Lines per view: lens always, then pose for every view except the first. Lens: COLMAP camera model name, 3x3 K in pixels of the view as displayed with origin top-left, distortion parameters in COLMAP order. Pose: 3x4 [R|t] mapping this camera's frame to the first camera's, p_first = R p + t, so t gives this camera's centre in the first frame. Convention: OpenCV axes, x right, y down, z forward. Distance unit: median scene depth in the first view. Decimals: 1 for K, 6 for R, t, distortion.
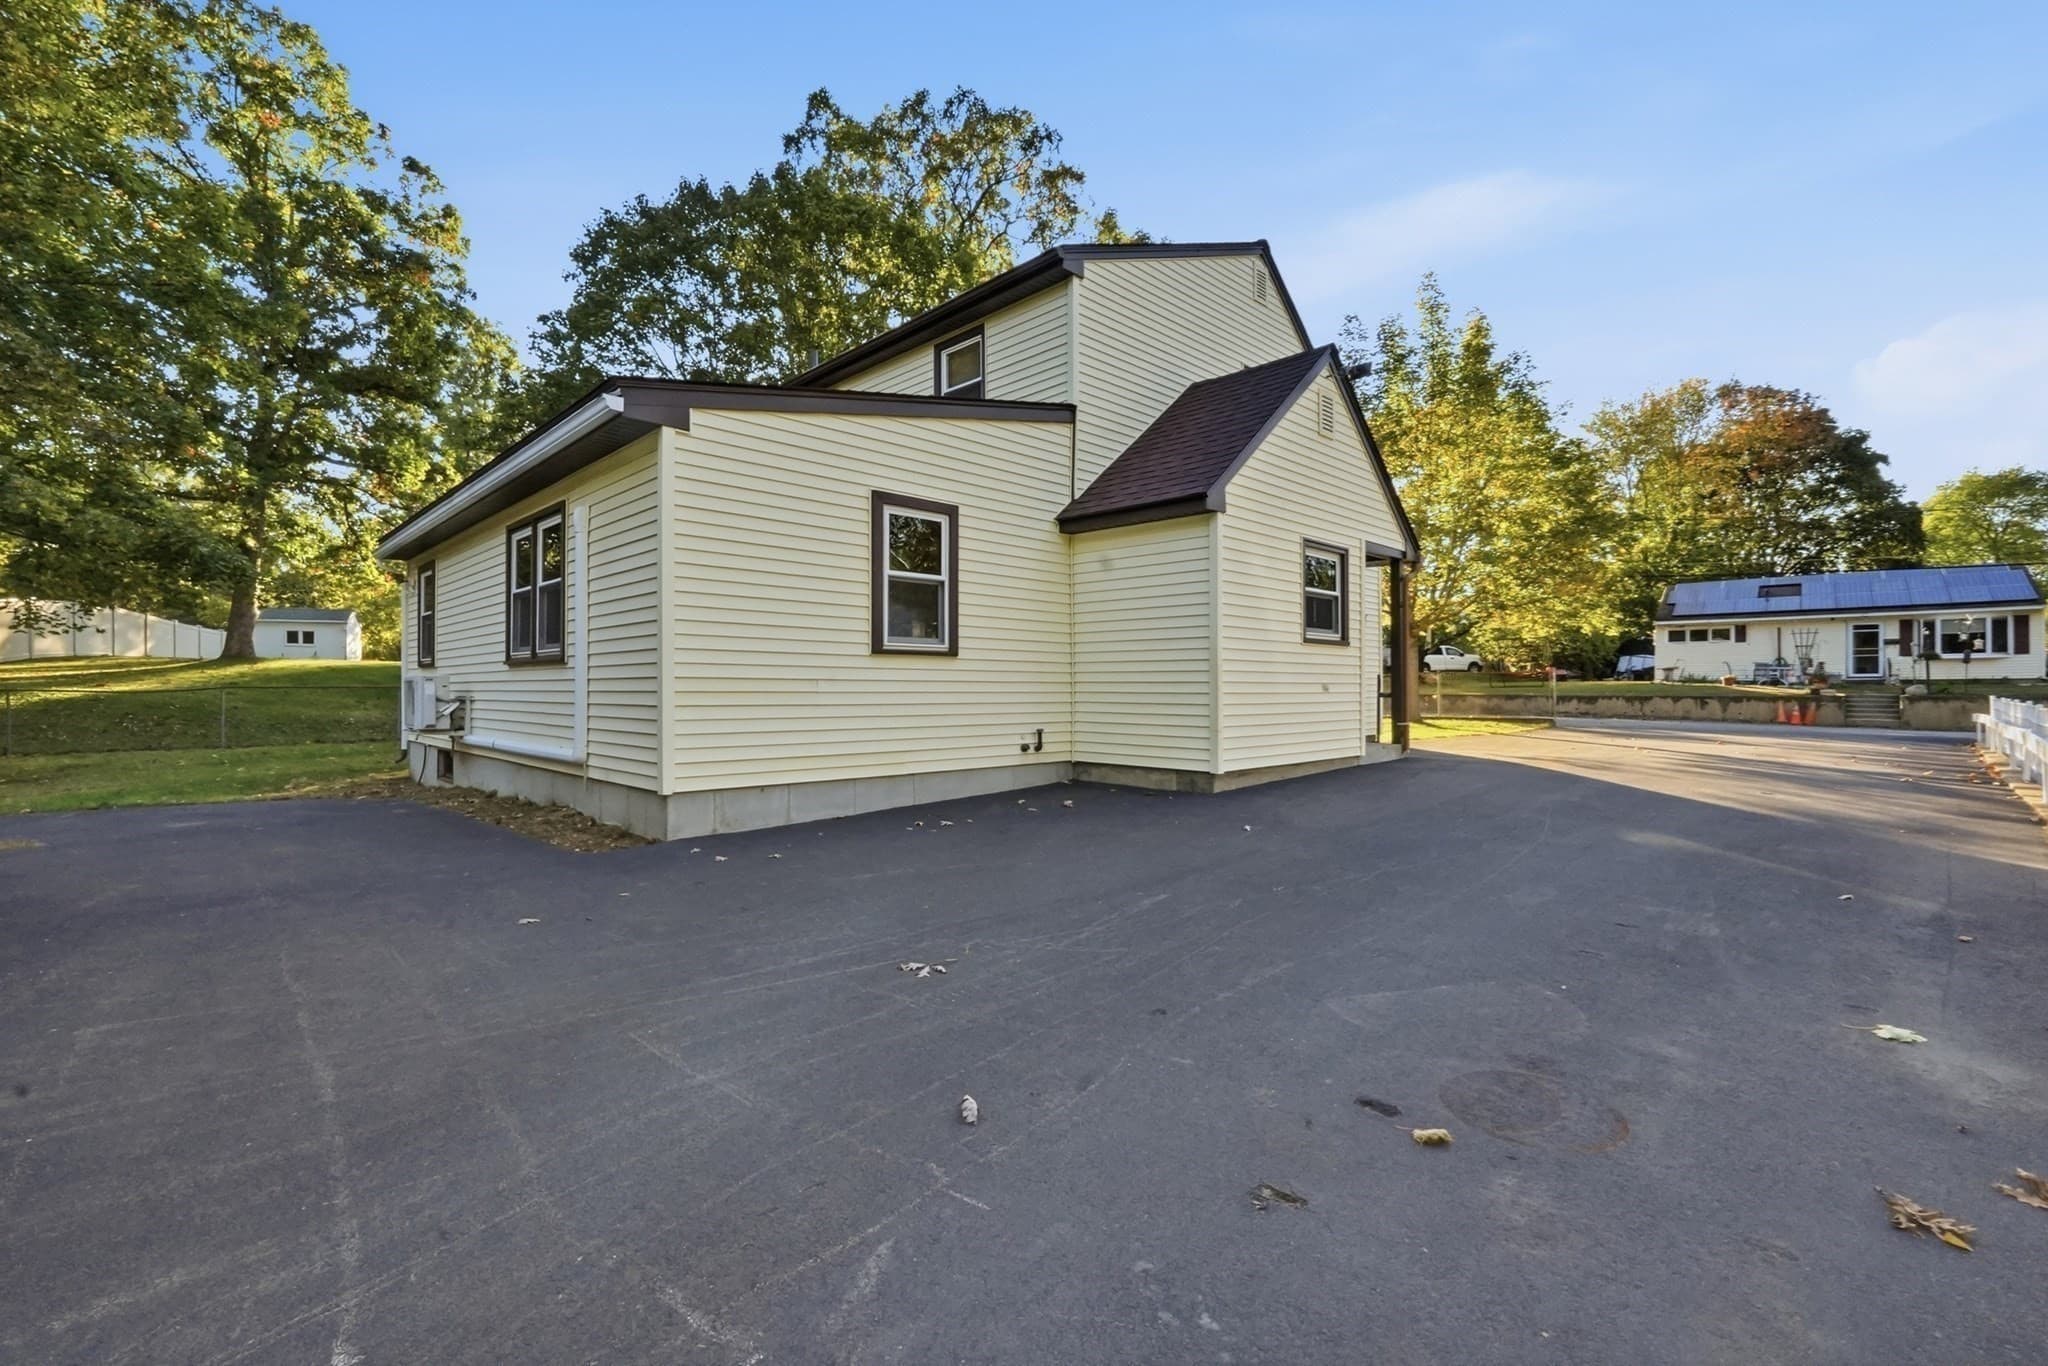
lens RADIAL K [[909.7, 0, 1024.4], [0, 909.7, 683.8], [0, 0, 1]] dist [0.001151, 0.000194]
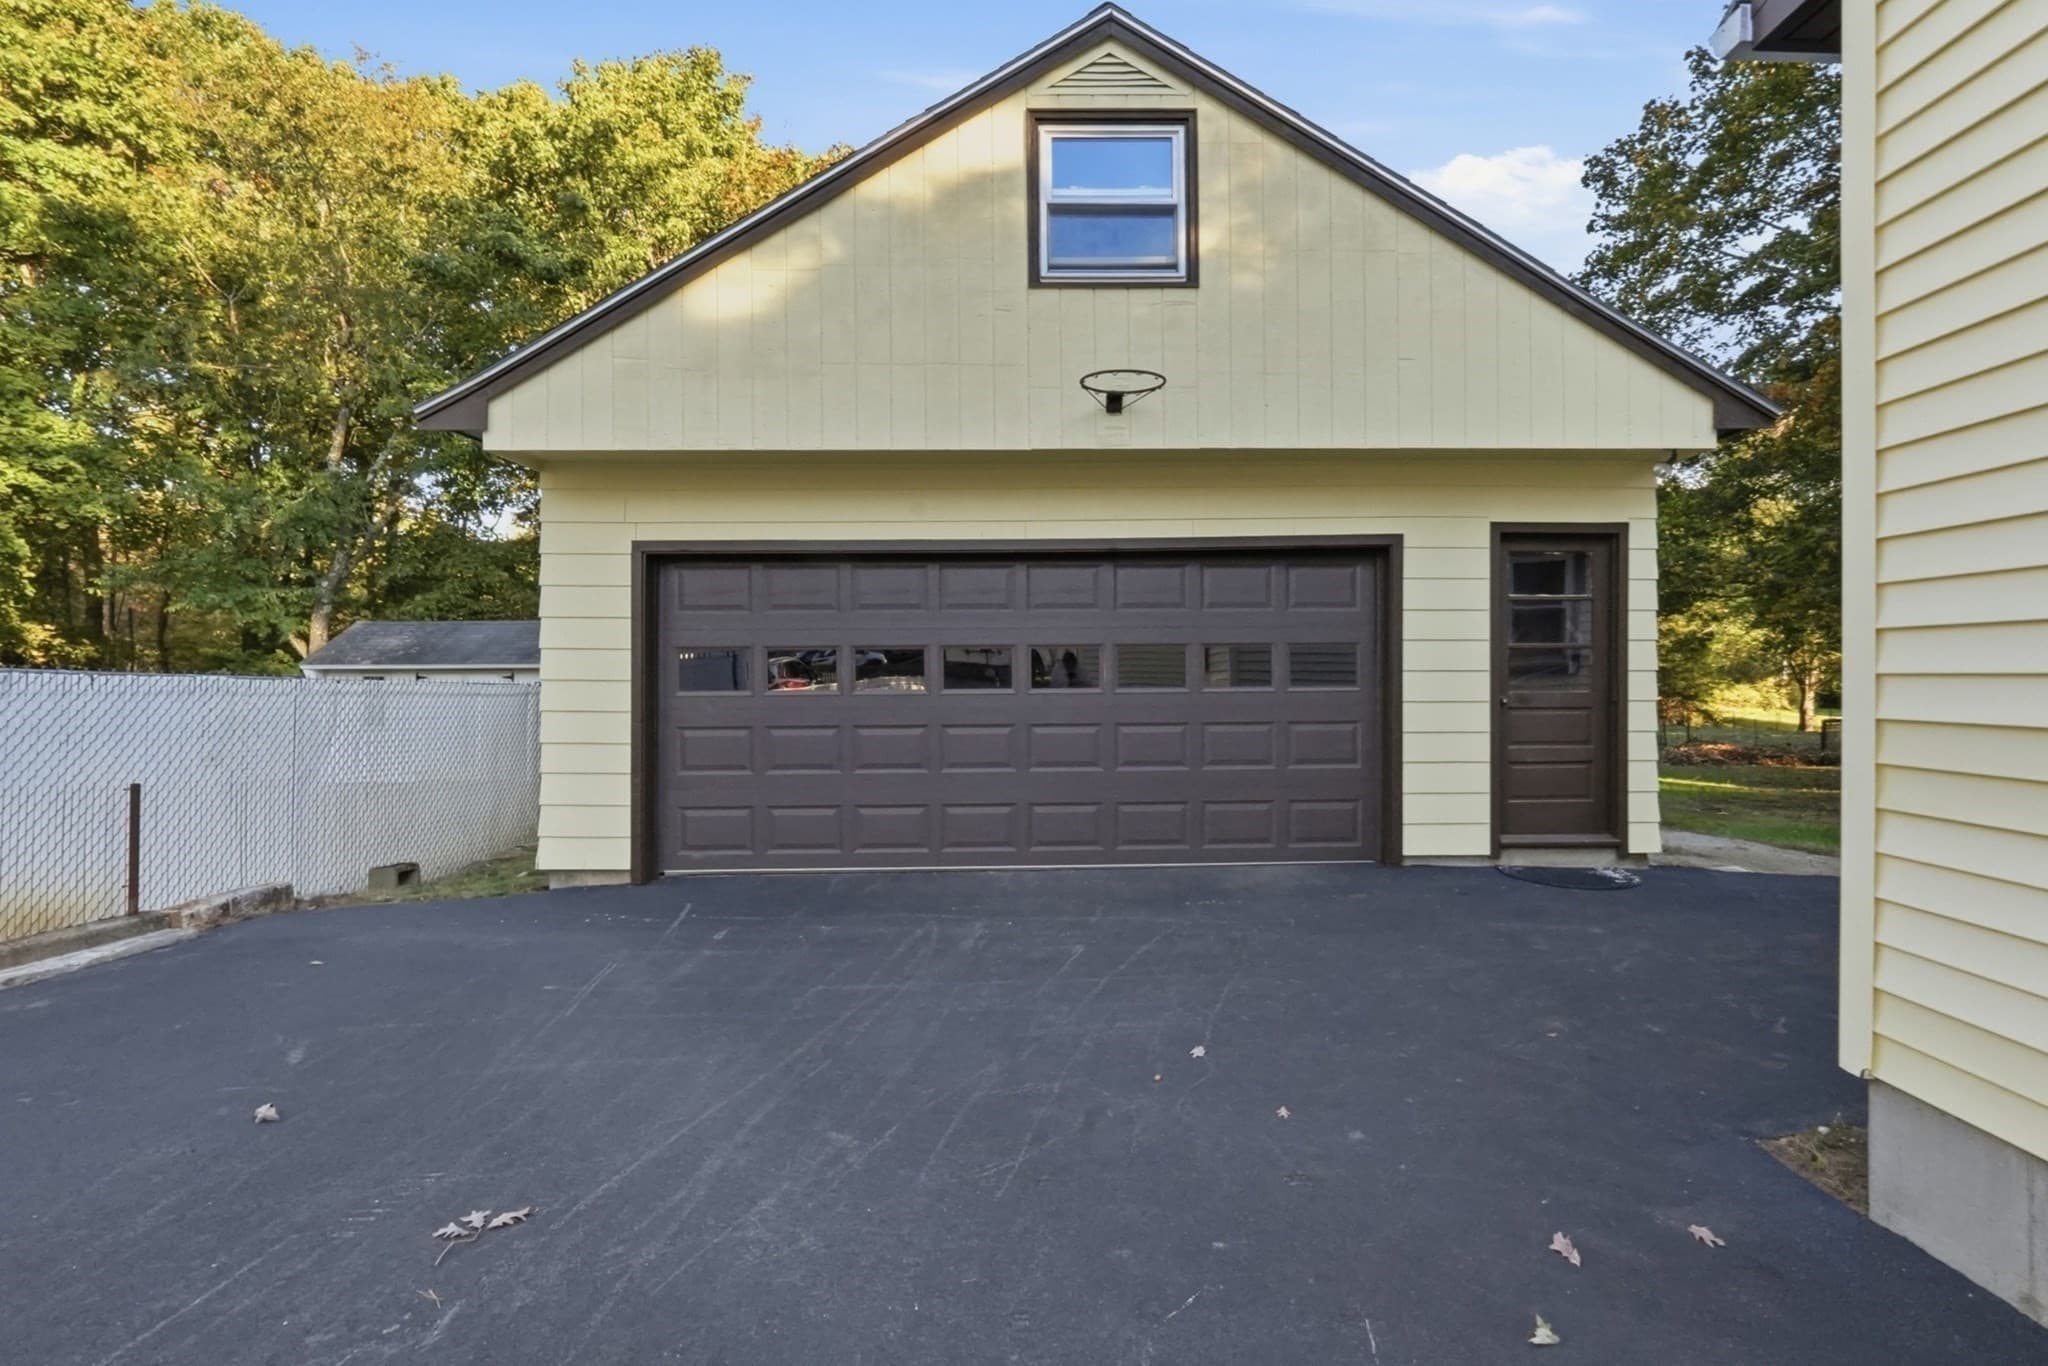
lens RADIAL K [[909.7, 0, 1026.4], [0, 909.7, 677.8], [0, 0, 1]] dist [0.001151, 0.000194]
pose [[-0.679521, -0.001048, -0.733655, 0.091864], [0.002781, 0.999988, -0.004004, -0.041618], [0.733651, -0.004762, -0.679510, 1.798868]]
